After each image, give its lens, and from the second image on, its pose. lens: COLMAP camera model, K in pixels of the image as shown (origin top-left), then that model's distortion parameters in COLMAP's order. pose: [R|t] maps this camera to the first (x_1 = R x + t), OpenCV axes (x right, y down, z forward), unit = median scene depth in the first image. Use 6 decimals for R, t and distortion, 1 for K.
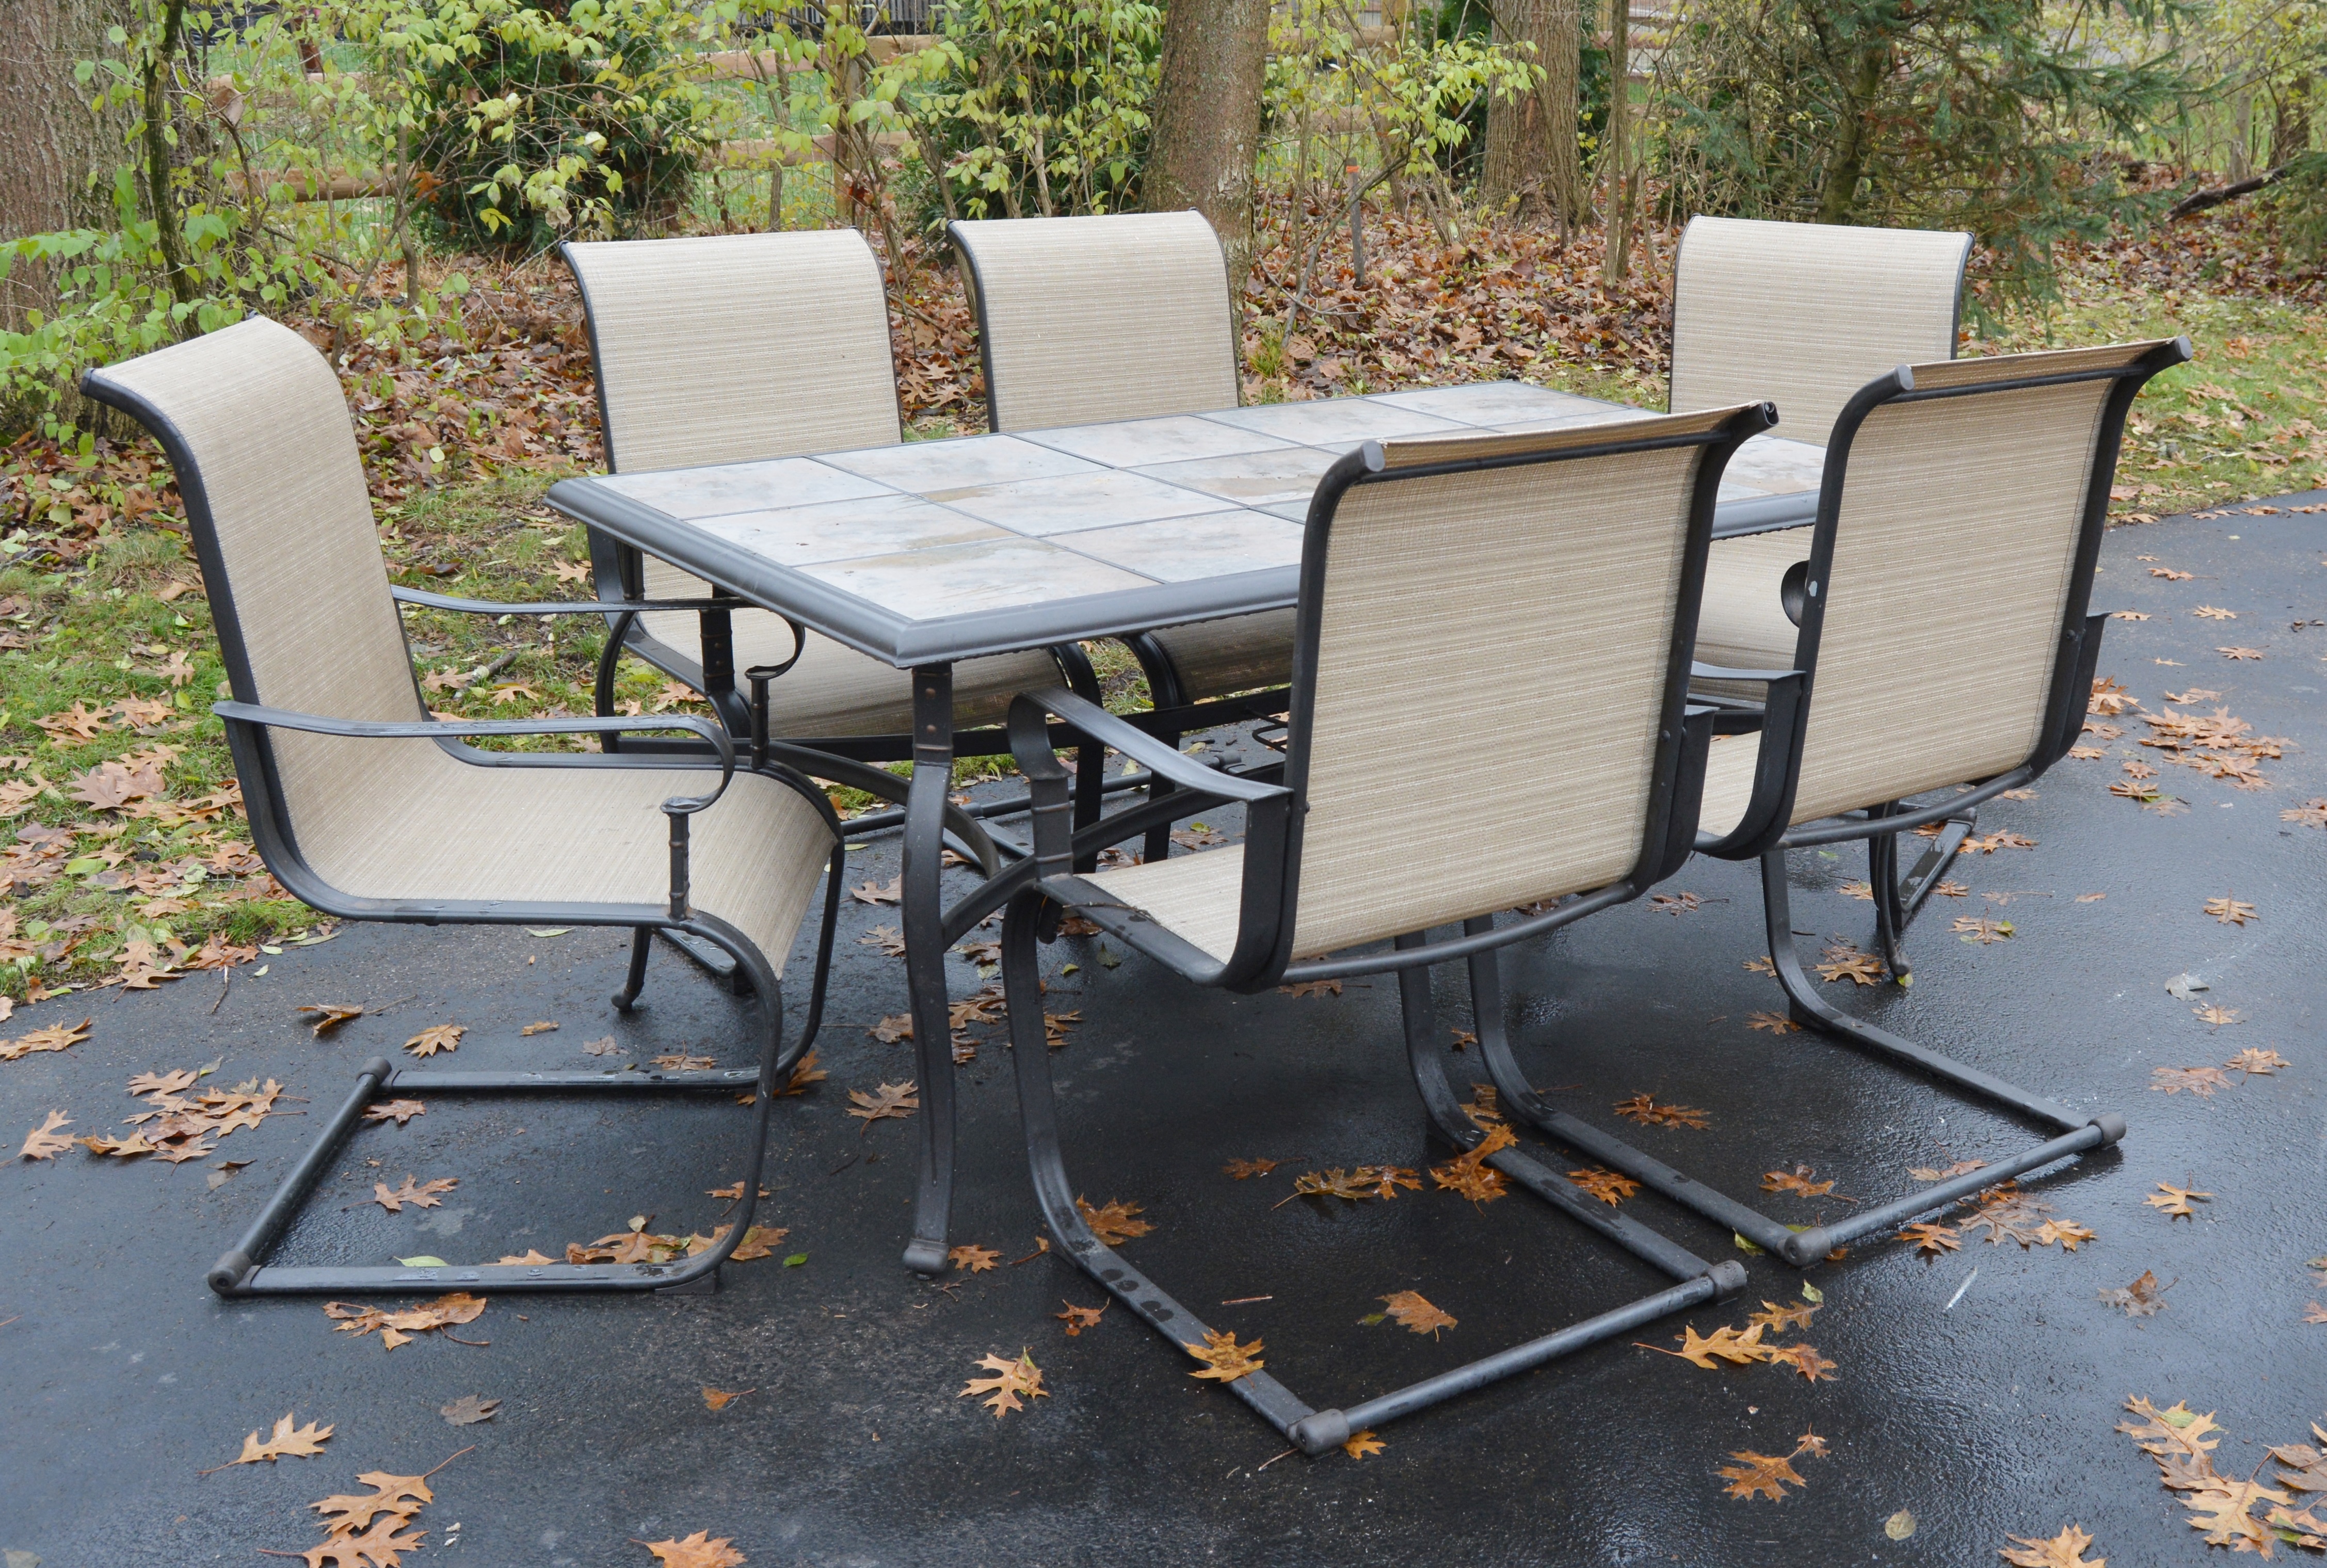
lens RADIAL K [[2547.8, 0, 1408.1], [0, 2547.8, 694.5], [0, 0, 1]] dist [-0.074766, 0.000000]
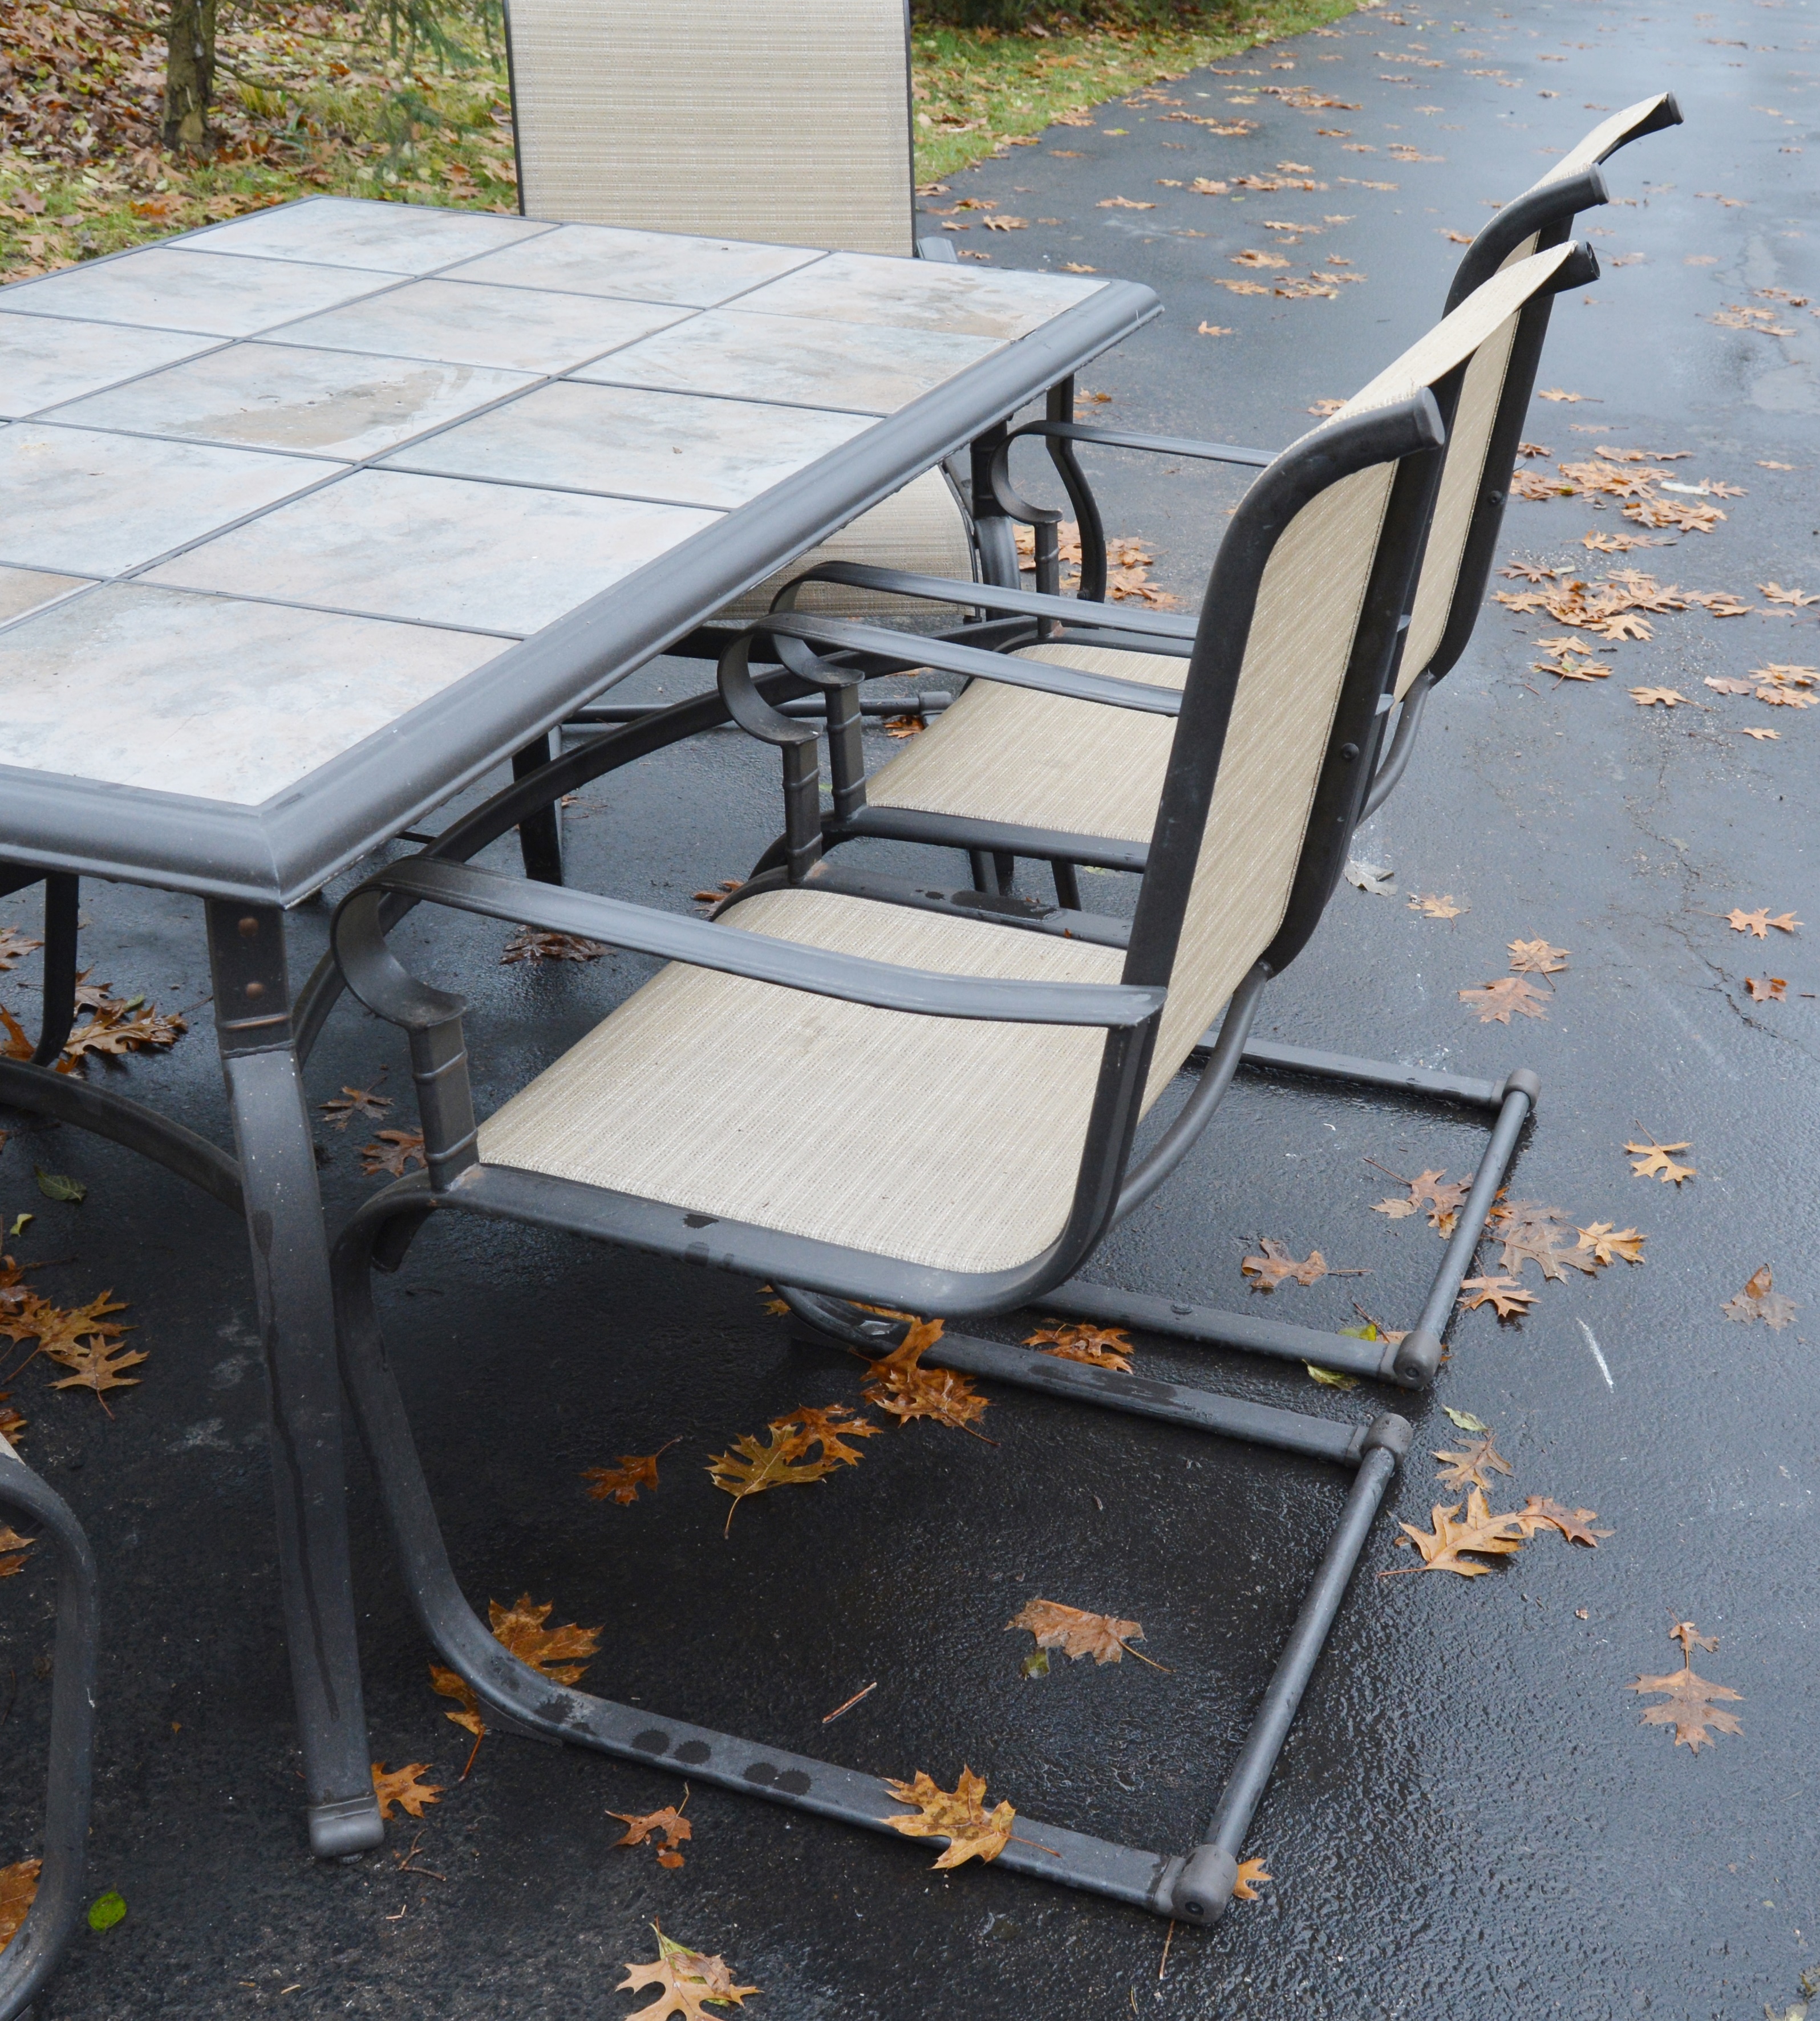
lens RADIAL K [[2662.6, 0, 1118.5], [0, 2662.6, 1099.7], [0, 0, 1]] dist [-0.079986, 0.000000]
pose [[0.814595, -0.254056, 0.521431, -0.218576], [0.119566, 0.953215, 0.277643, -0.063603], [-0.567573, -0.163821, 0.806860, 0.285231]]
